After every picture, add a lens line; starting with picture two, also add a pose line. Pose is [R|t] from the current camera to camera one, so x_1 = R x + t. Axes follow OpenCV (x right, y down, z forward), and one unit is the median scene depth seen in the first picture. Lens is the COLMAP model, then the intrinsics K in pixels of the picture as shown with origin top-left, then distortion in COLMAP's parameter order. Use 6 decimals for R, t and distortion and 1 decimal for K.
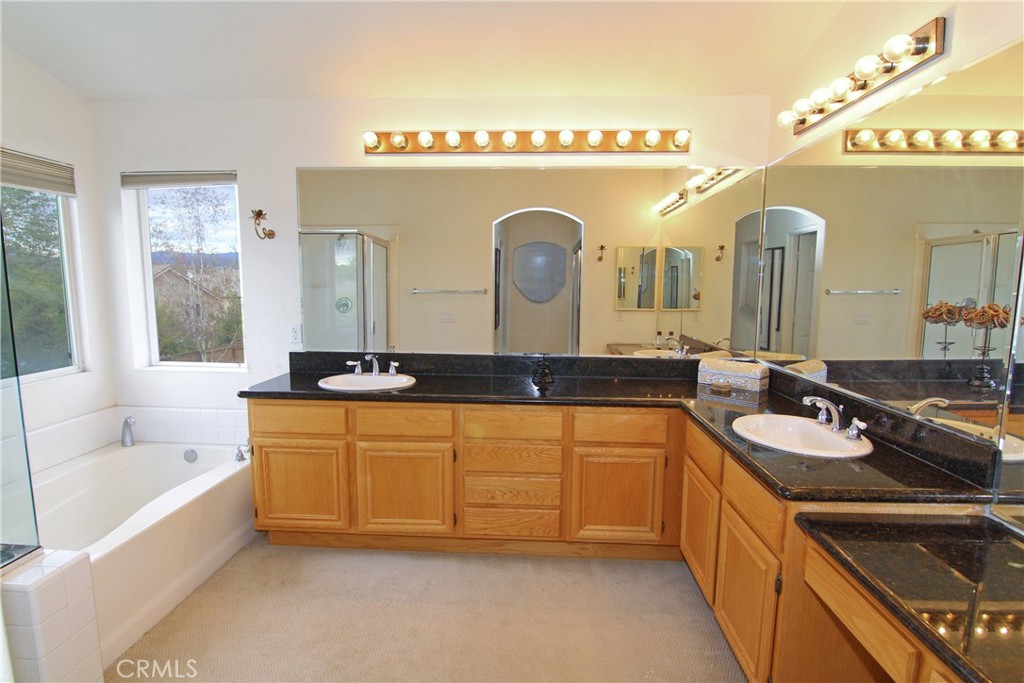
lens RADIAL K [[519.1, 0, 508.5], [0, 519.1, 349.2], [0, 0, 1]] dist [-0.003034, -0.013634]
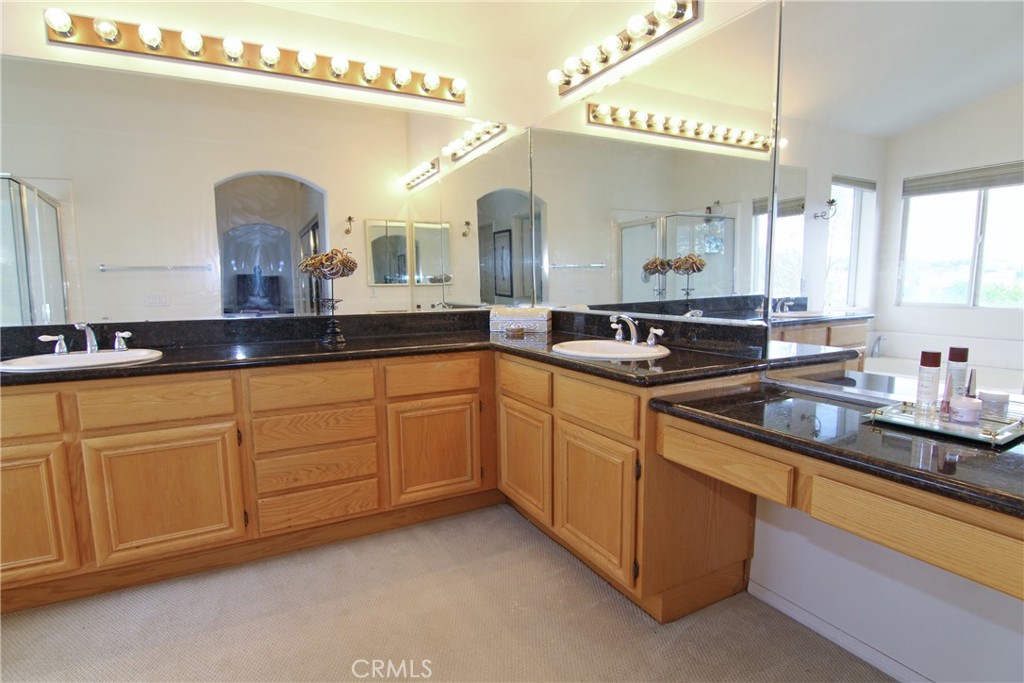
lens RADIAL K [[524.0, 0, 511.4], [0, 524.0, 347.7], [0, 0, 1]] dist [-0.002239, -0.013503]
pose [[0.858478, -0.081318, 0.506363, -0.138475], [0.083928, 0.996314, 0.017710, 0.089456], [-0.505937, 0.027294, 0.862139, 0.100055]]
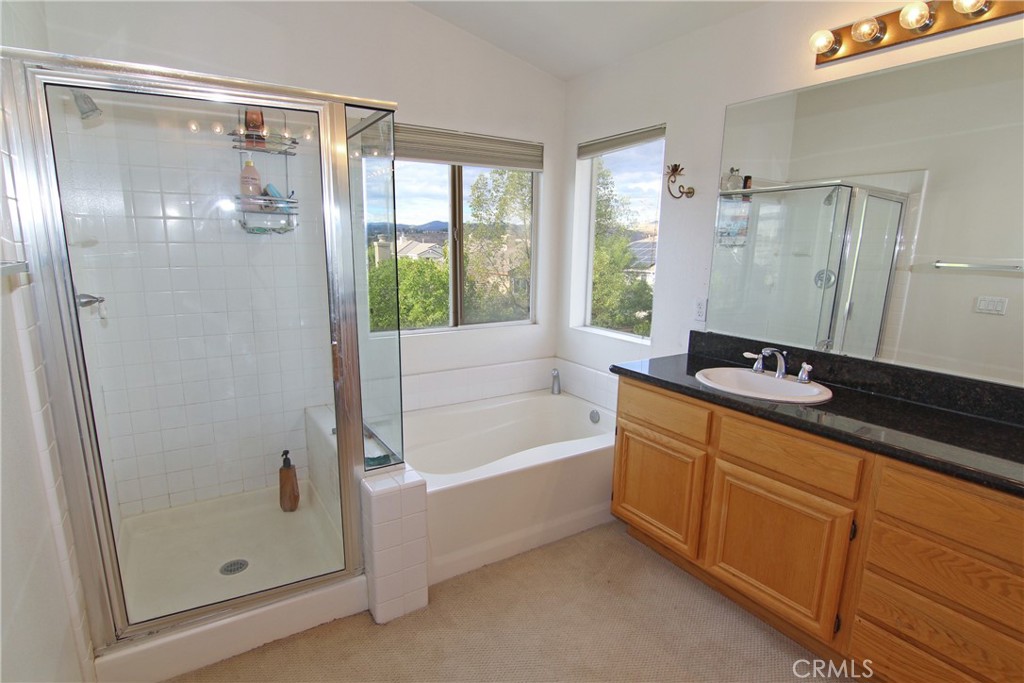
lens RADIAL K [[519.1, 0, 508.5], [0, 519.1, 349.2], [0, 0, 1]] dist [-0.003034, -0.013634]
pose [[0.579915, 0.159633, -0.798884, 0.114875], [-0.111071, 0.986950, 0.116586, -0.035685], [0.807070, 0.021123, 0.590078, 0.291367]]
